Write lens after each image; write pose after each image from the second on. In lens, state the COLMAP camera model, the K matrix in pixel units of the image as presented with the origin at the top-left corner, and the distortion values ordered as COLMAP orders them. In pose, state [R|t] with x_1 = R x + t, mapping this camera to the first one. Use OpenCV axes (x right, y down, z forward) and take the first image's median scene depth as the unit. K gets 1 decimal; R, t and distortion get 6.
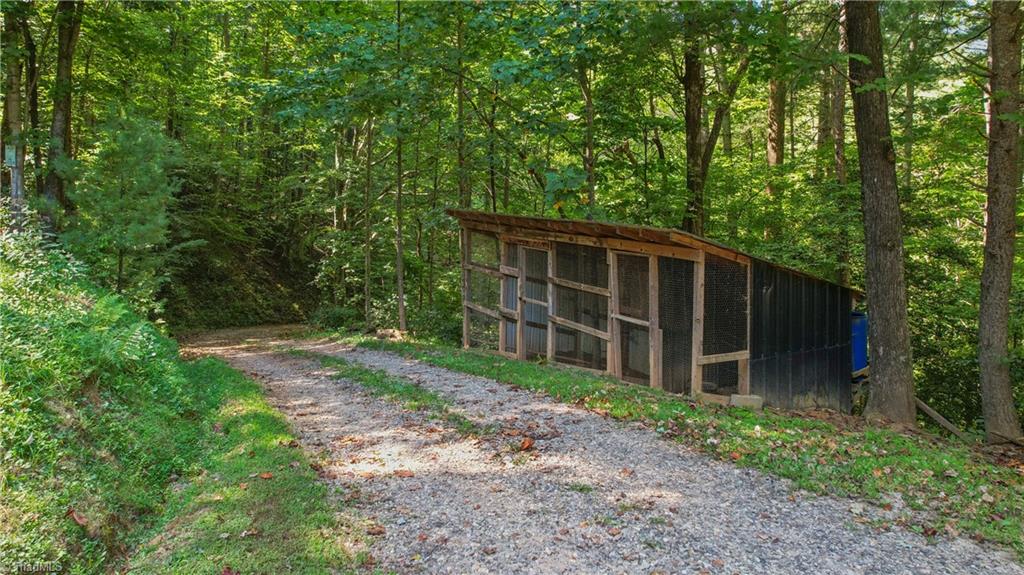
lens RADIAL K [[648.2, 0, 512.0], [0, 648.2, 287.5], [0, 0, 1]] dist [0.000391, 0.000405]
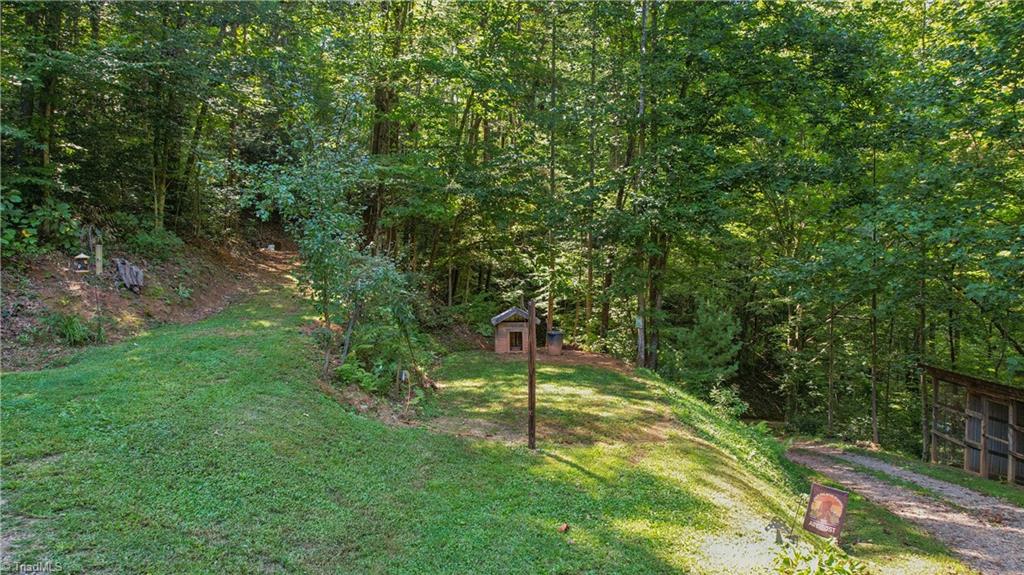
lens RADIAL K [[681.3, 0, 512.6], [0, 681.3, 314.7], [0, 0, 1]] dist [-0.000193, 0.059908]
pose [[0.845393, 0.019231, -0.533799, -0.061067], [-0.059825, 0.996473, -0.058847, -0.102129], [0.530784, 0.081684, 0.843561, -0.932360]]
